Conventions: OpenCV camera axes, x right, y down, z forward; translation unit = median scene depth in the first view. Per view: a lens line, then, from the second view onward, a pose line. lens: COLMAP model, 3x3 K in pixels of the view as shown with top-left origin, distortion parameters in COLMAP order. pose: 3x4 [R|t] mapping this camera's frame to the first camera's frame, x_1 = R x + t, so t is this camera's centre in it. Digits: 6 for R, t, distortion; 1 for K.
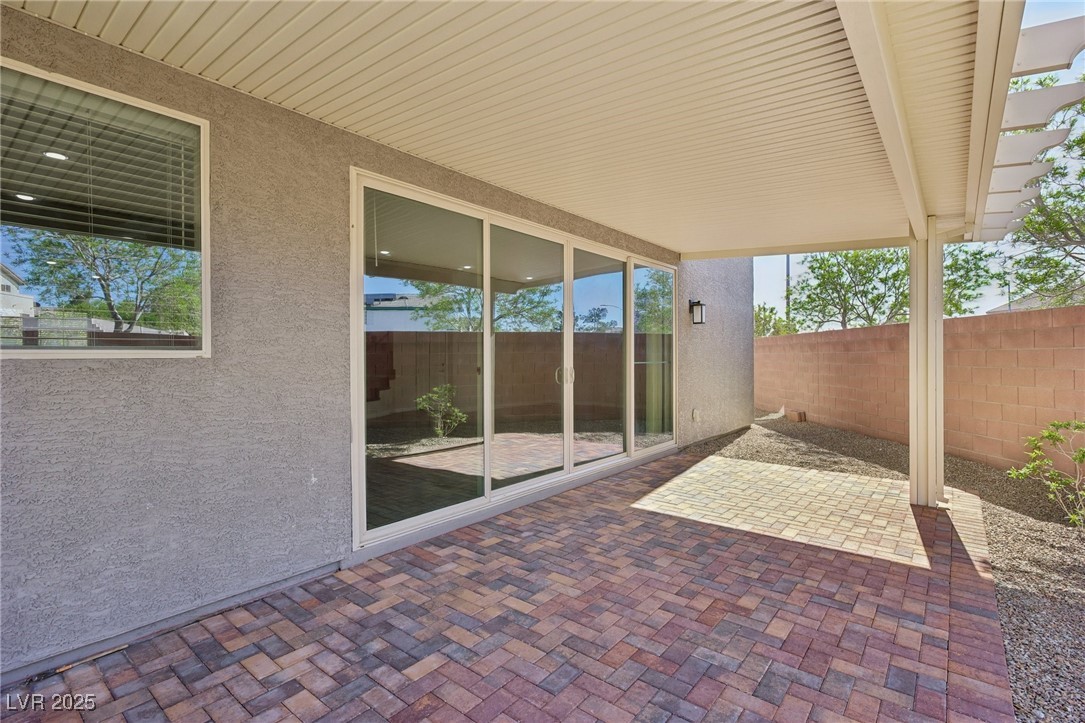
lens RADIAL K [[514.4, 0, 543.6], [0, 514.4, 356.9], [0, 0, 1]] dist [0.006319, -0.000442]
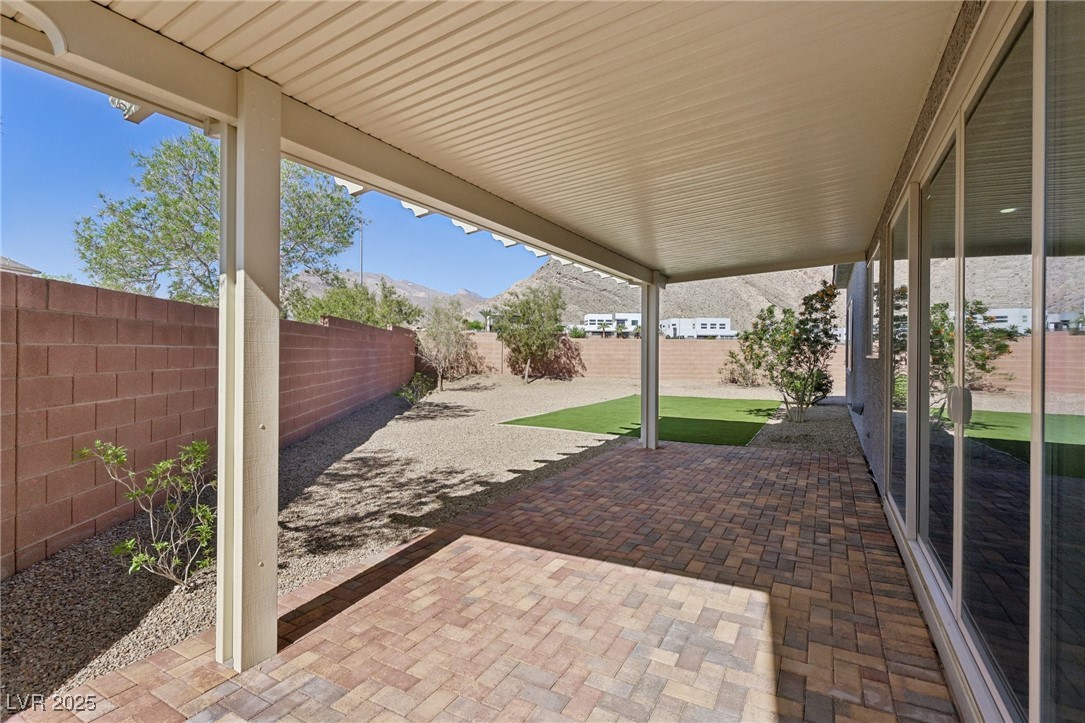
lens RADIAL K [[514.4, 0, 540.1], [0, 514.4, 357.9], [0, 0, 1]] dist [0.006319, -0.000442]
pose [[-0.986398, -0.002743, -0.164350, 0.727528], [-0.004630, 0.999928, 0.011099, -0.013074], [0.164307, 0.011709, -0.986340, 2.067486]]
